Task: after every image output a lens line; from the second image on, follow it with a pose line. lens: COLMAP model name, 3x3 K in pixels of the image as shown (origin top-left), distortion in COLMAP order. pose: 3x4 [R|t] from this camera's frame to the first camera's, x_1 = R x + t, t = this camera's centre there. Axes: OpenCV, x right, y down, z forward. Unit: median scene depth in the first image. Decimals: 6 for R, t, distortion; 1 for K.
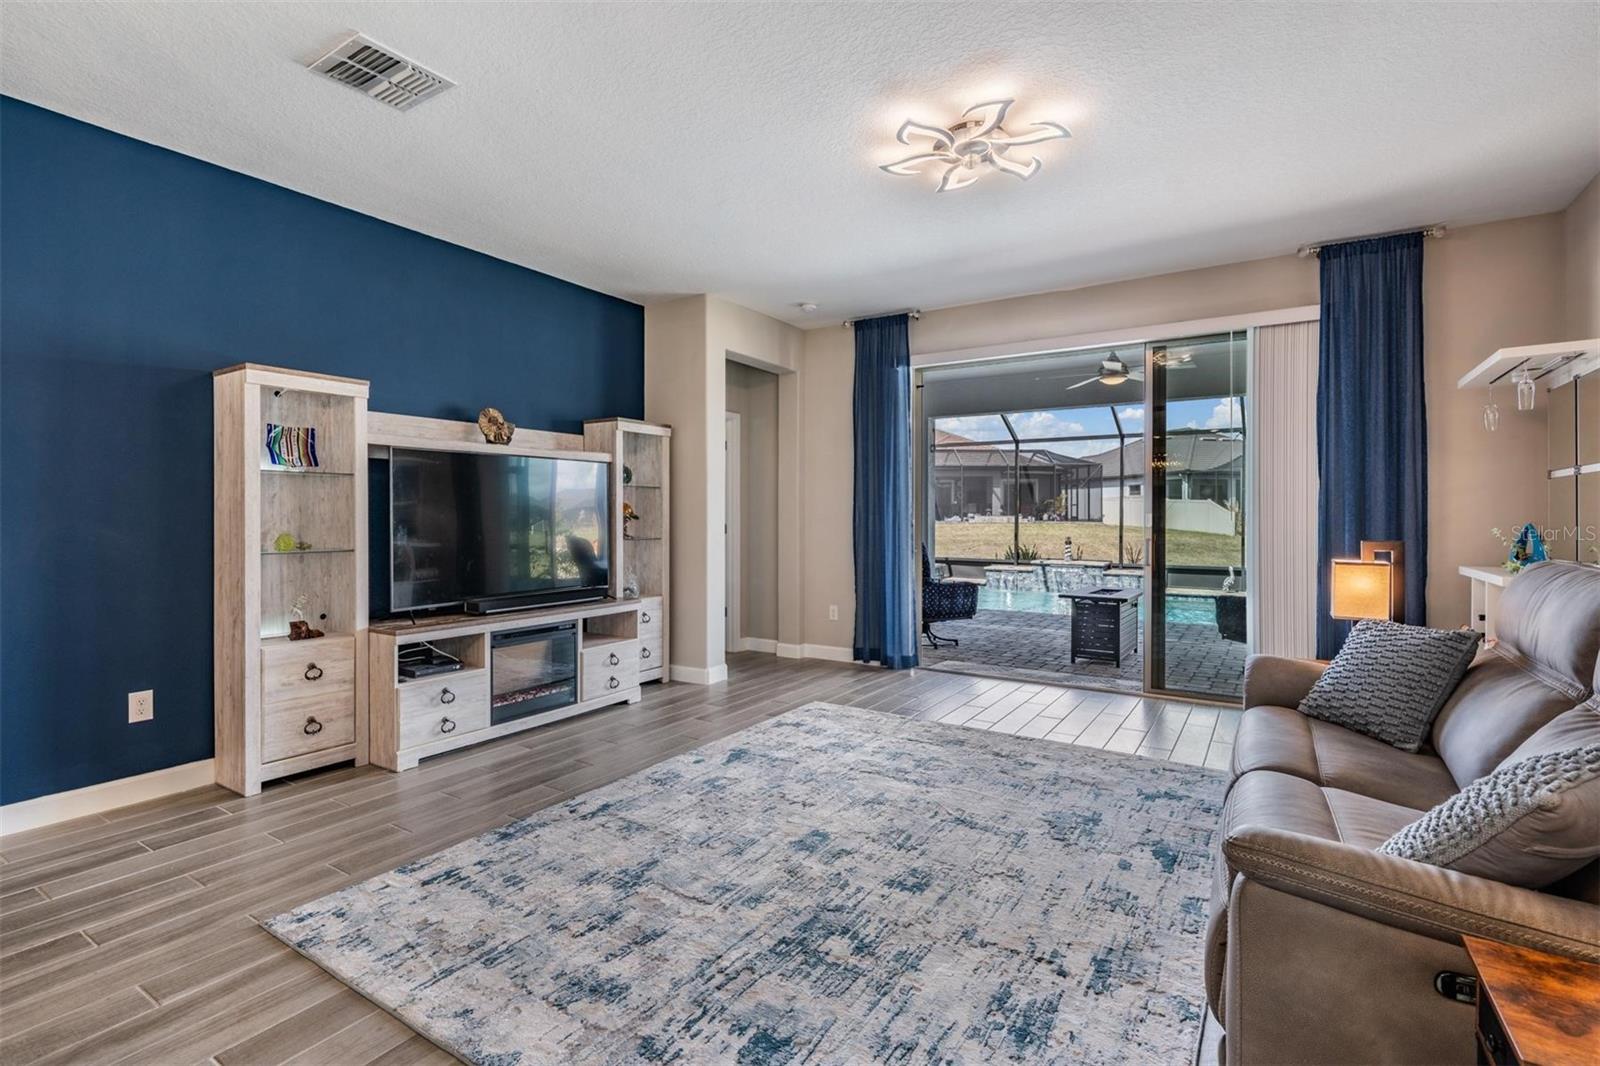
lens RADIAL K [[748.4, 0, 802.2], [0, 748.4, 515.2], [0, 0, 1]] dist [0.000617, -0.000204]
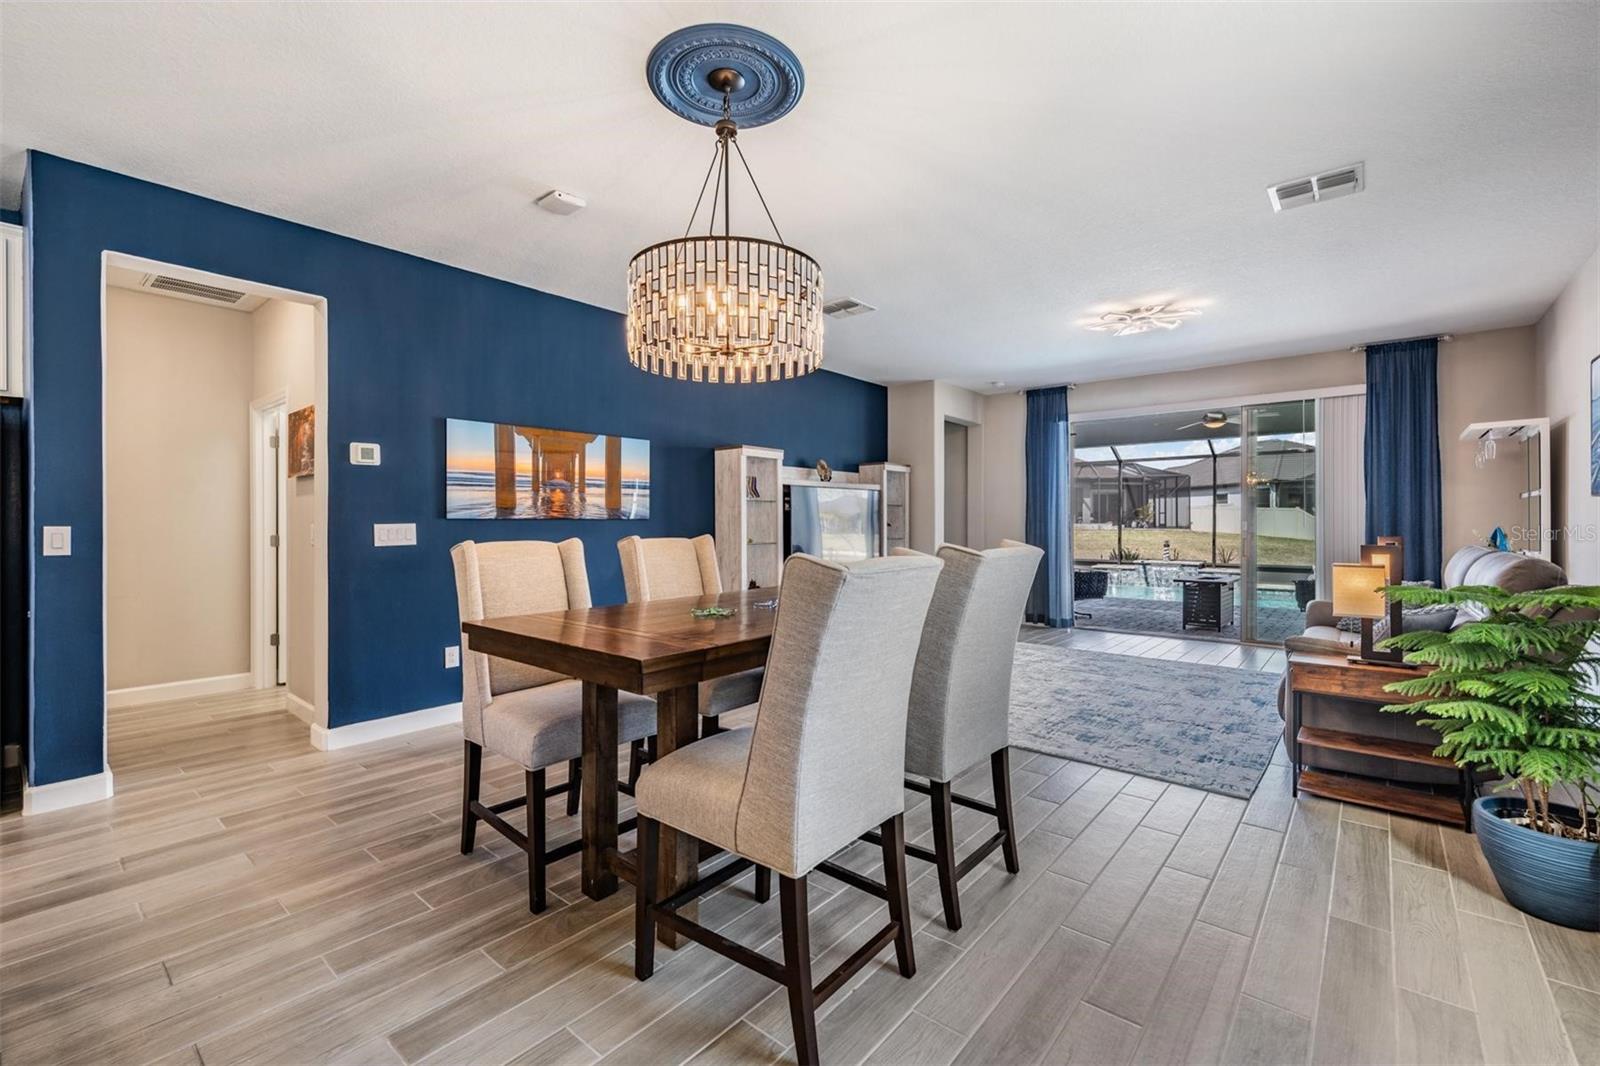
lens RADIAL K [[684.6, 0, 796.7], [0, 684.6, 523.6], [0, 0, 1]] dist [-0.000016, -0.000405]
pose [[0.990806, -0.002863, -0.135261, -0.229881], [0.002880, 0.999996, -0.000068, 0.000089], [0.135260, -0.000322, 0.990810, -0.458522]]
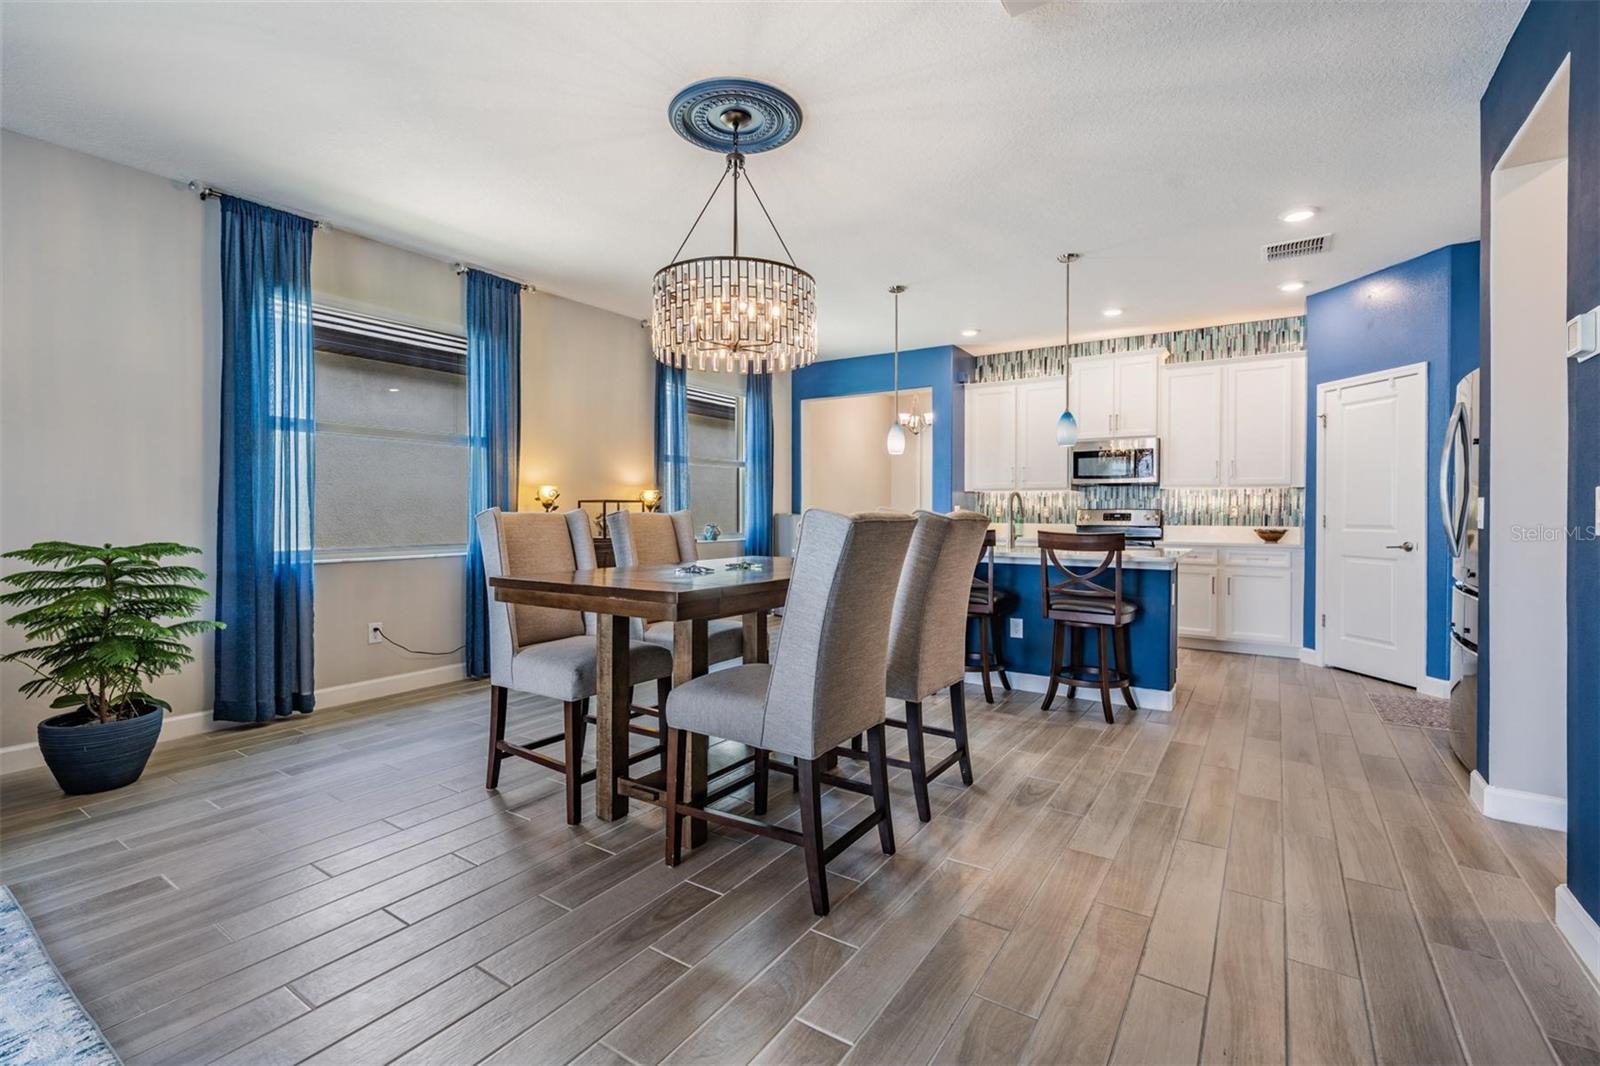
lens RADIAL K [[709.9, 0, 796.9], [0, 709.9, 514.4], [0, 0, 1]] dist [-0.000257, -0.000100]
pose [[-0.999697, -0.003589, 0.024359, -0.408678], [-0.003456, 0.999979, 0.005473, 0.012693], [-0.024378, 0.005387, -0.999688, 0.592512]]
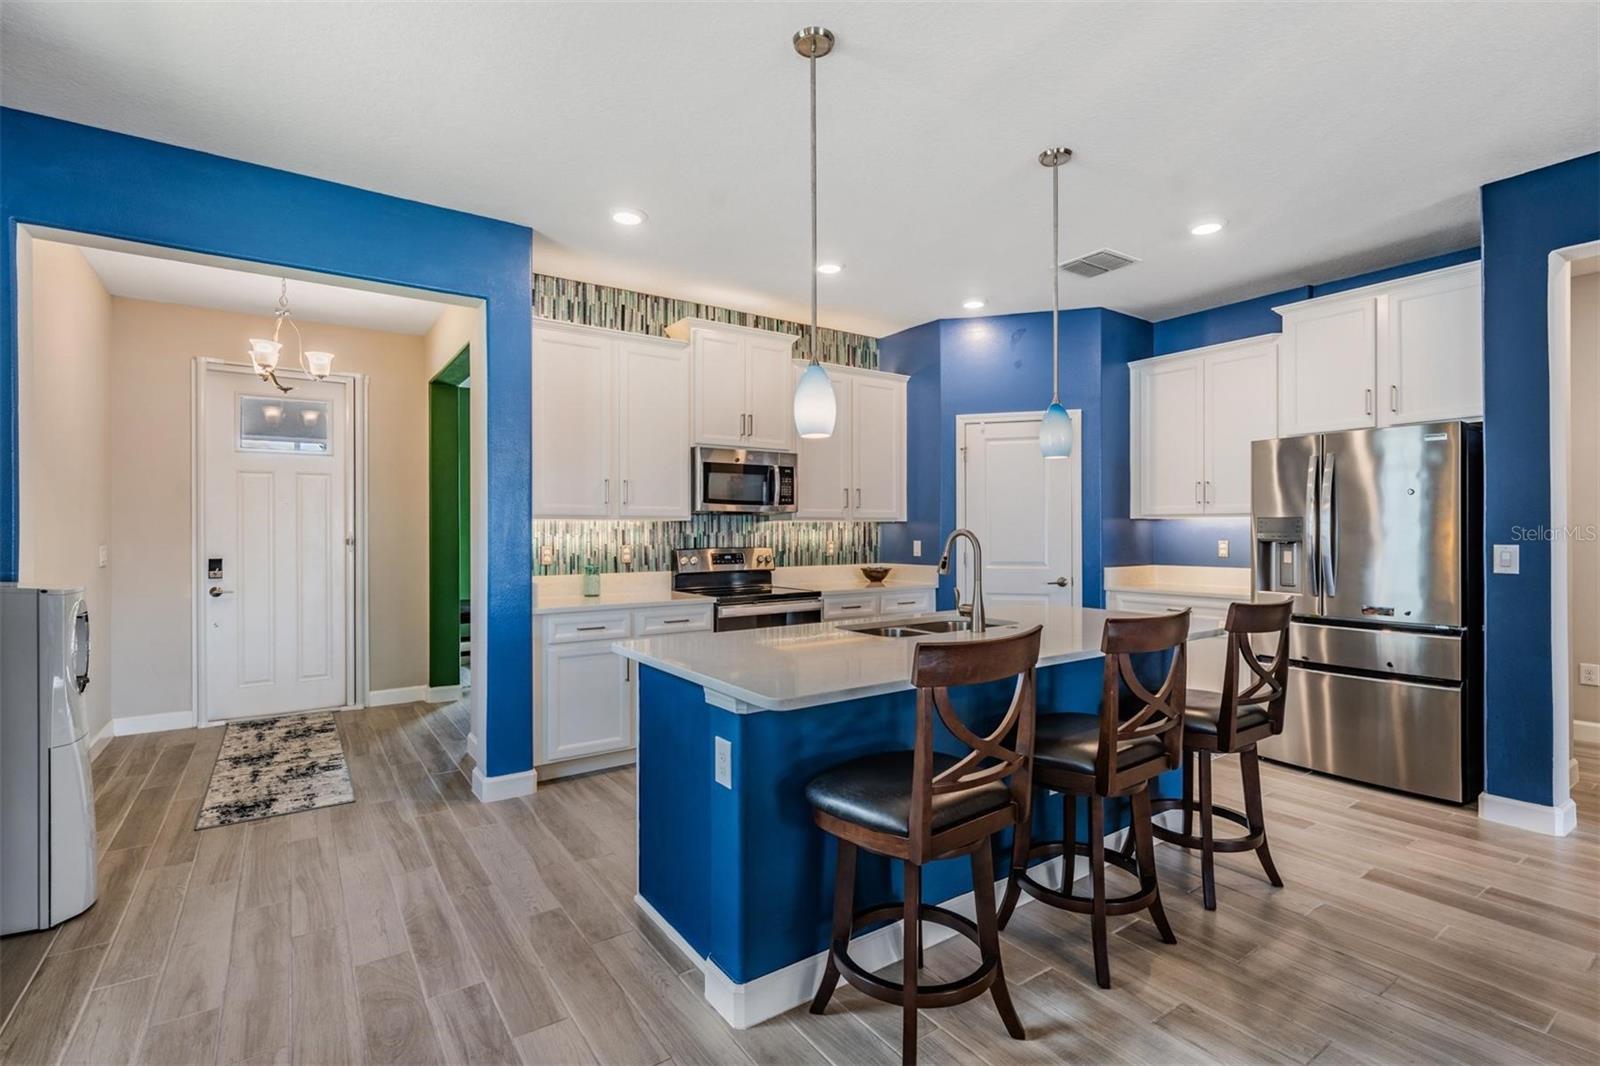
lens RADIAL K [[735.0, 0, 797.9], [0, 735.0, 527.2], [0, 0, 1]] dist [0.002723, -0.000103]
pose [[-0.386787, -0.004968, -0.922156, -0.112101], [0.003566, 0.999970, -0.006883, -0.012087], [0.922162, -0.005950, -0.386758, -0.285146]]
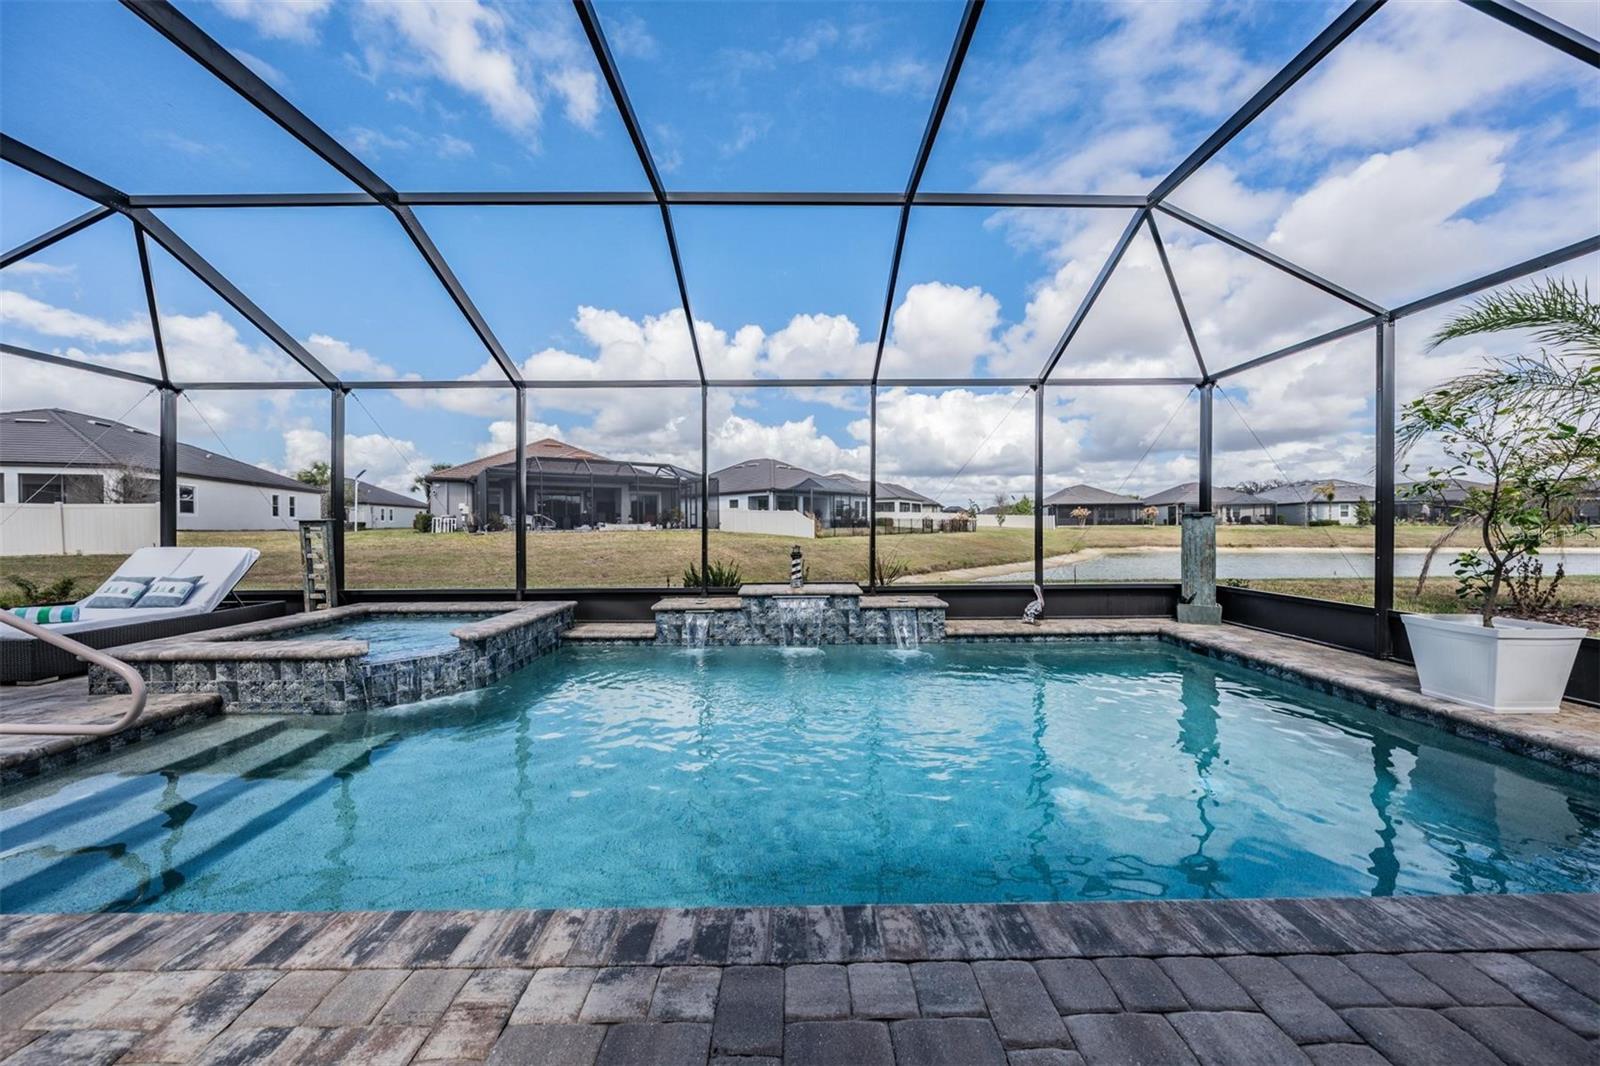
lens RADIAL K [[540.6, 0, 796.8], [0, 540.6, 528.6], [0, 0, 1]] dist [-0.003768, -0.000023]
pose [[0.837643, -0.009490, 0.546135, 0.344916], [0.007474, 0.999955, 0.005912, 0.036406], [-0.546166, -0.000870, 0.837676, 1.798827]]
